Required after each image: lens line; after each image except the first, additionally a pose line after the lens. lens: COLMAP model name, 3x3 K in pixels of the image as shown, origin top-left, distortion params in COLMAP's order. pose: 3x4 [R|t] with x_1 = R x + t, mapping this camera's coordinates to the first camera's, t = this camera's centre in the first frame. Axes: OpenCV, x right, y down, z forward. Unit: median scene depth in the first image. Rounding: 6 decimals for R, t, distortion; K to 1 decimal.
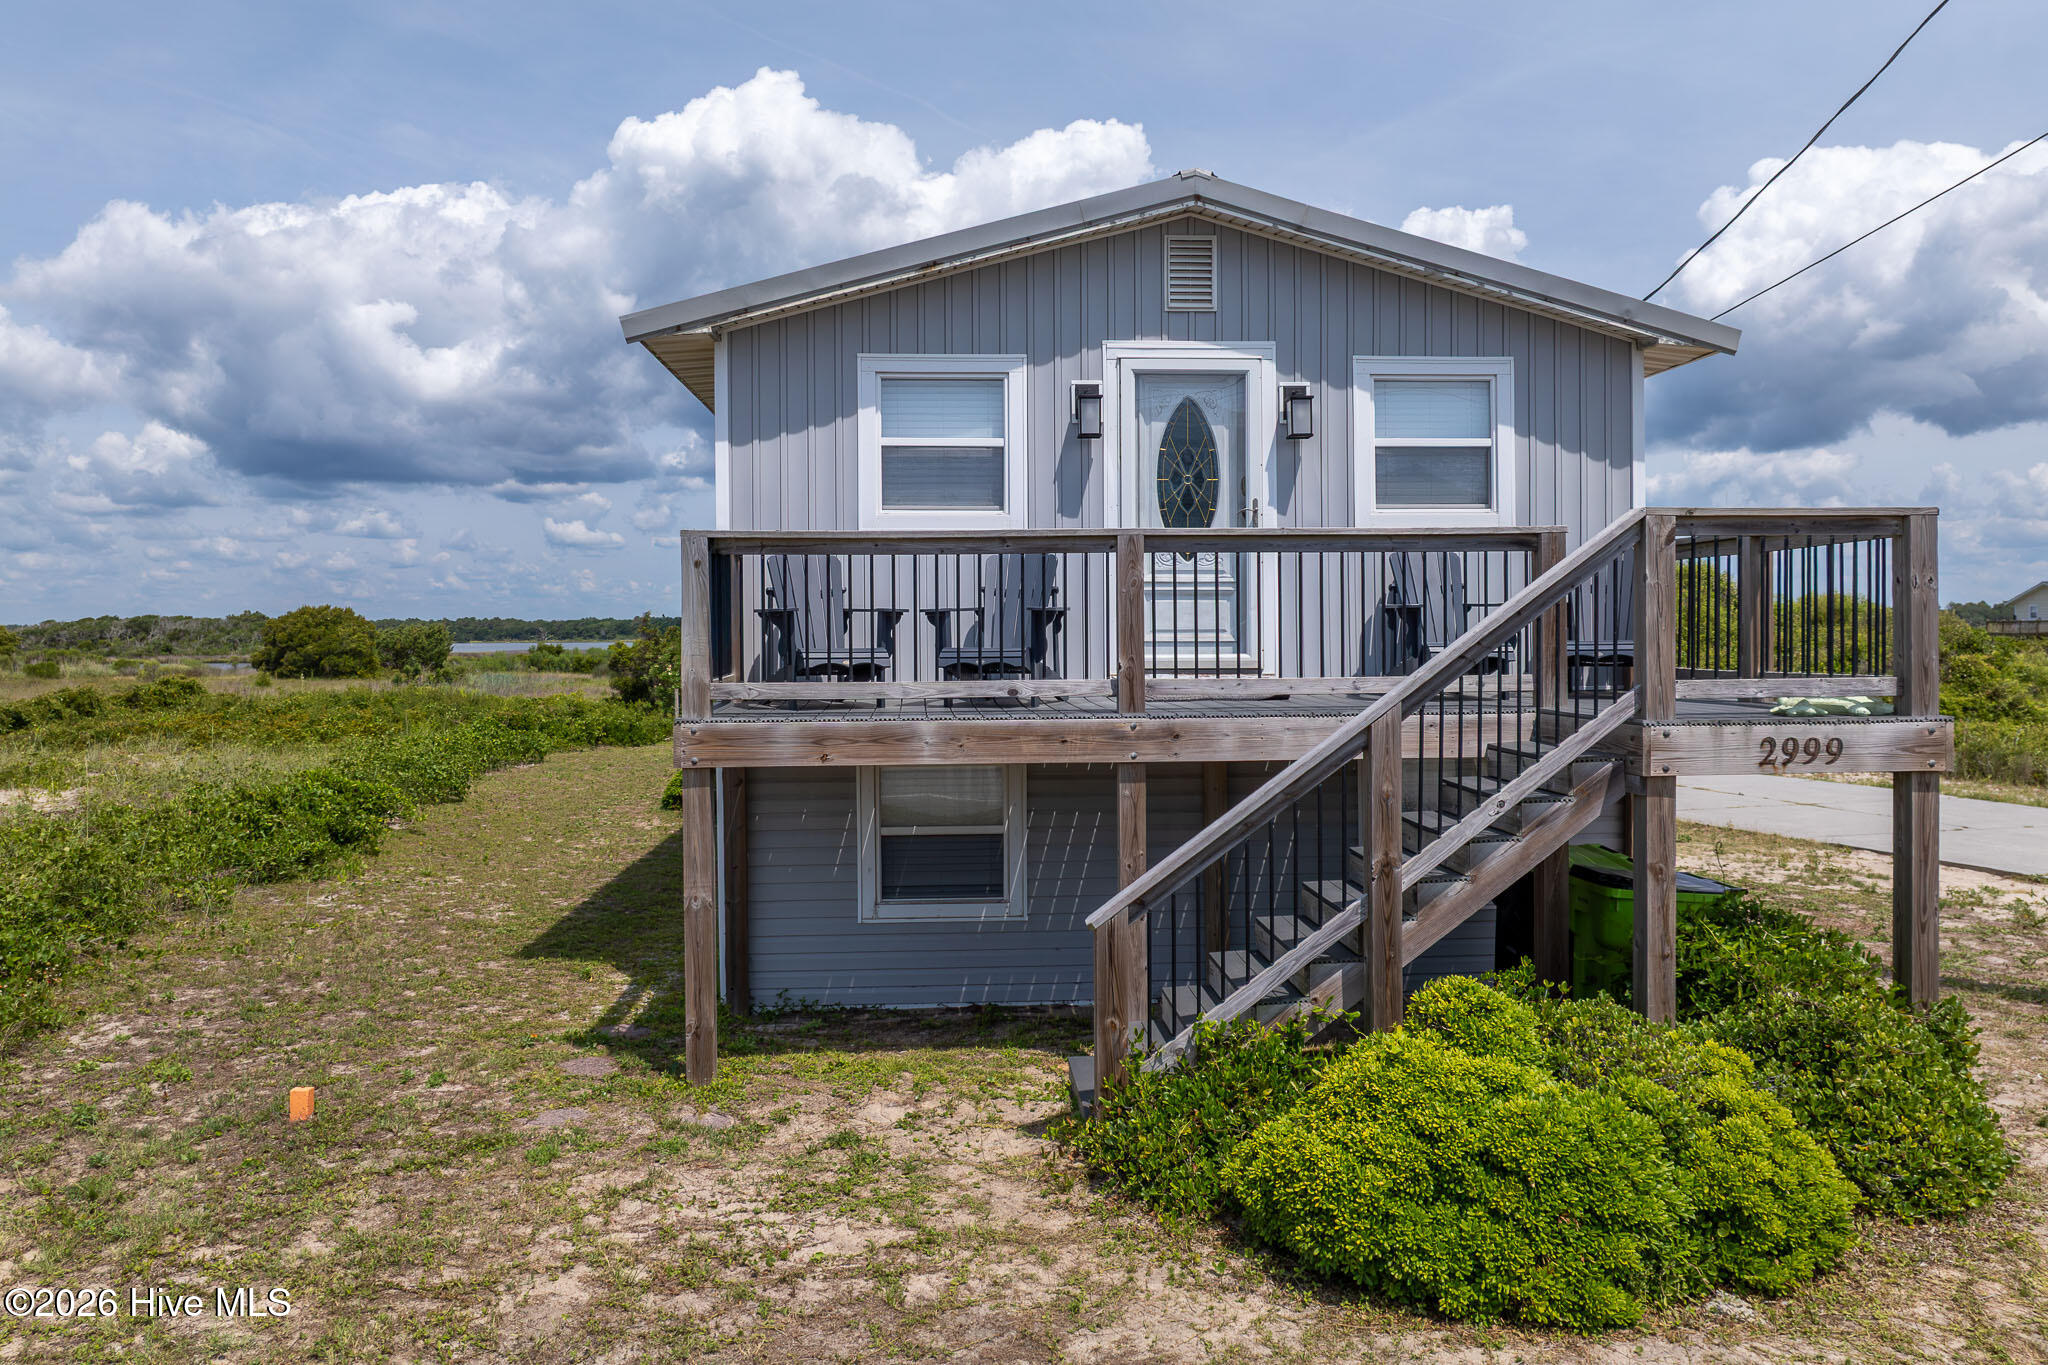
lens RADIAL K [[1453.0, 0, 1036.6], [0, 1453.0, 657.5], [0, 0, 1]] dist [-0.038558, -0.002837]
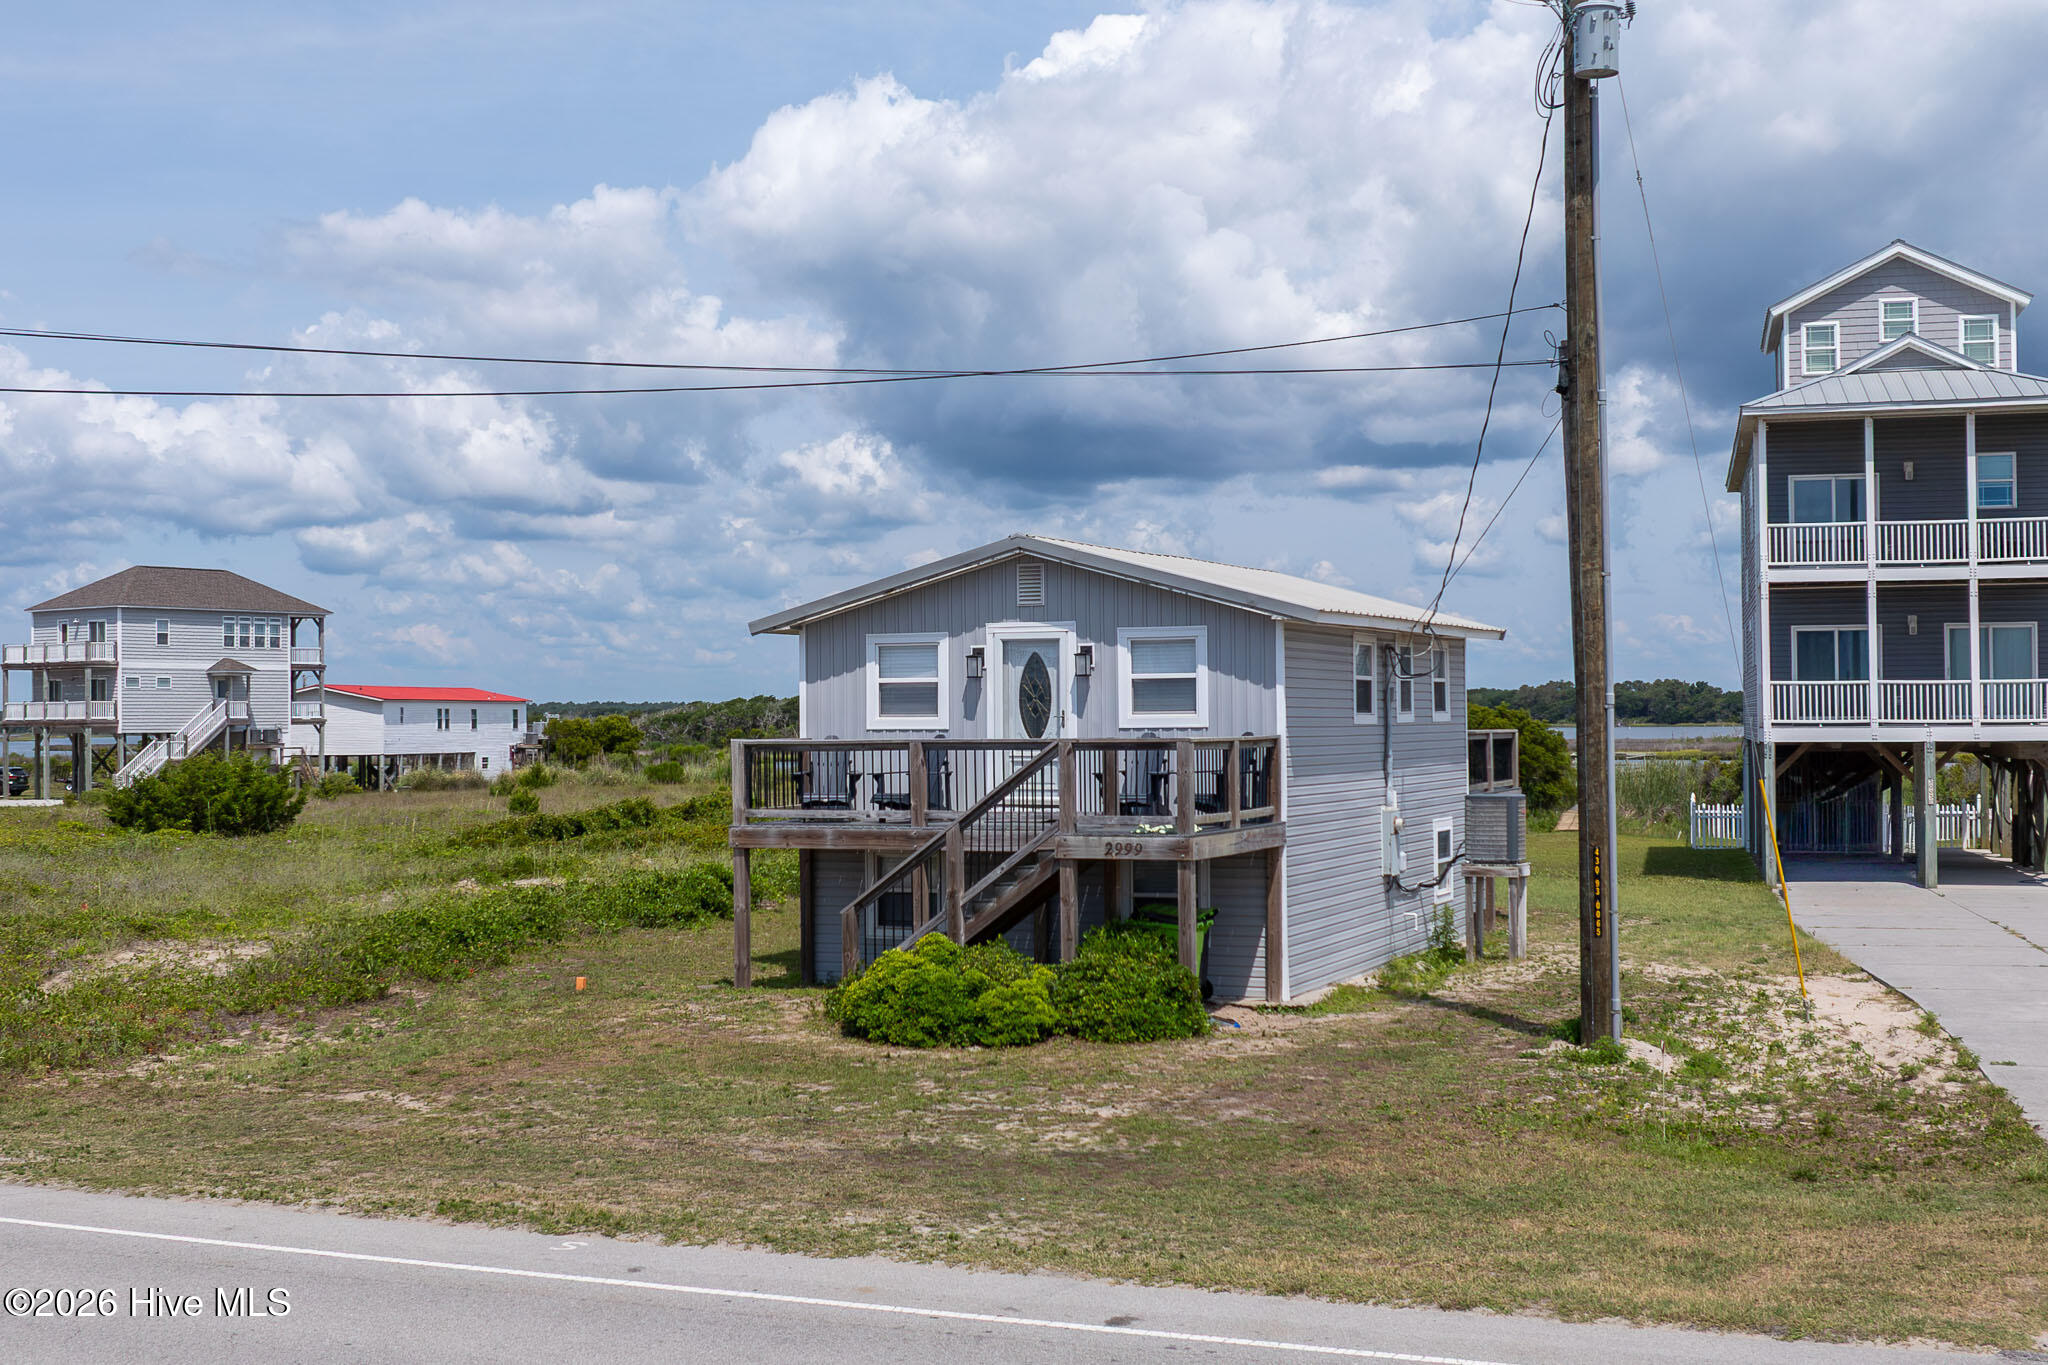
lens RADIAL K [[2447.3, 0, 1024.0], [0, 2447.3, 682.5], [0, 0, 1]] dist [-0.007101, -0.004482]
pose [[0.887837, -0.006417, -0.460114, 1.545705], [-0.007282, 0.999582, -0.027992, -0.060657], [0.460101, 0.028203, 0.887419, -1.751993]]
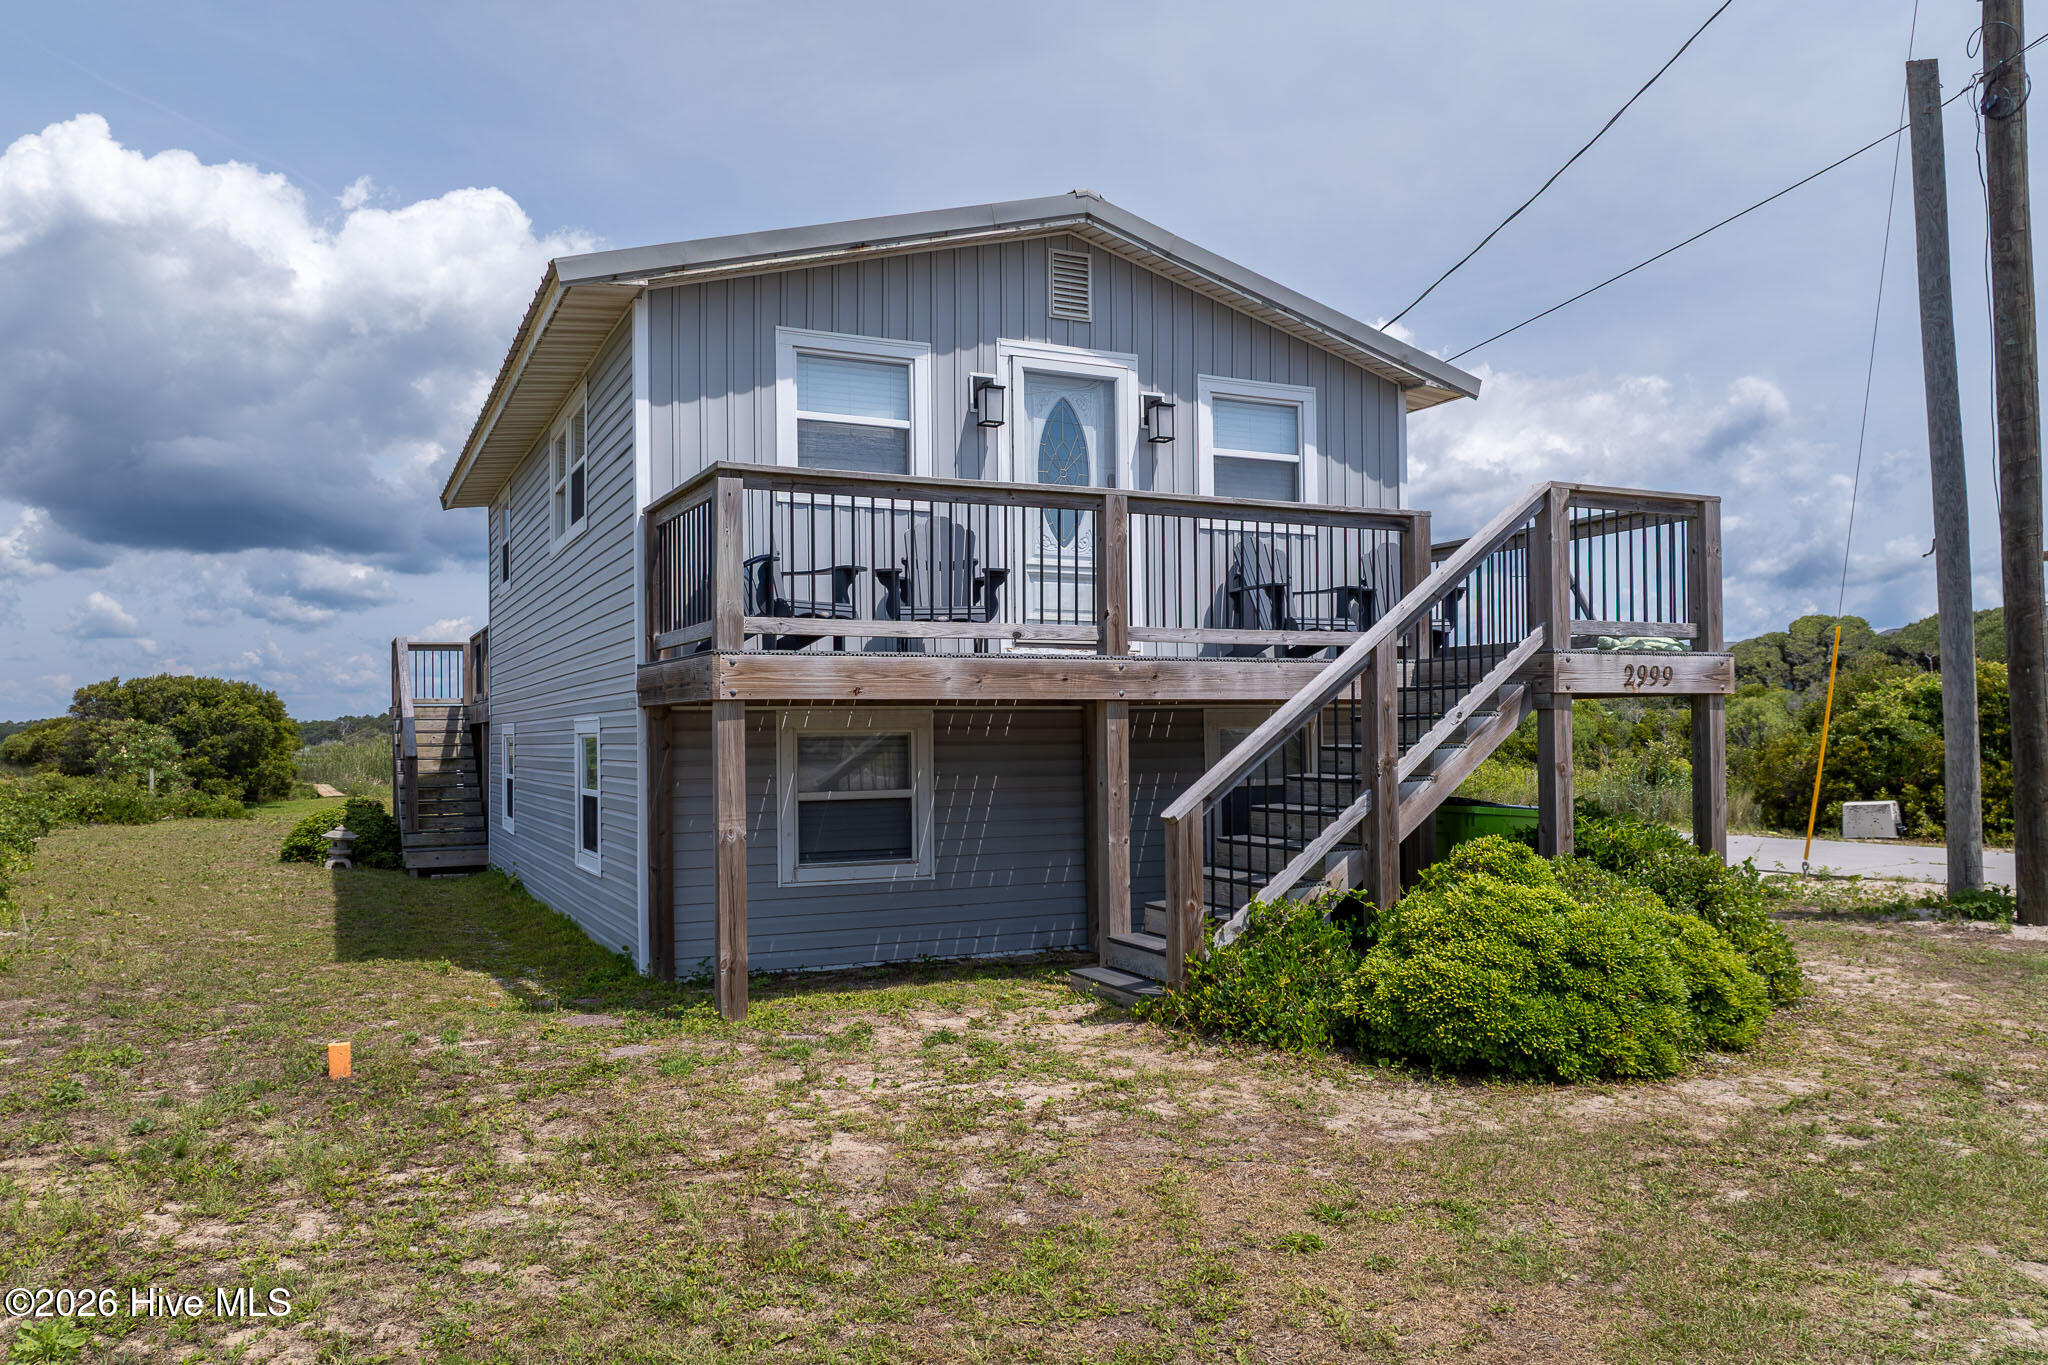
lens RADIAL K [[1435.1, 0, 1026.0], [0, 1435.1, 734.6], [0, 0, 1]] dist [-0.033815, -0.002328]
pose [[0.928308, -0.002473, 0.371804, -0.341146], [0.009978, 0.999783, -0.018263, 0.099193], [-0.371678, 0.020663, 0.928132, 0.010007]]
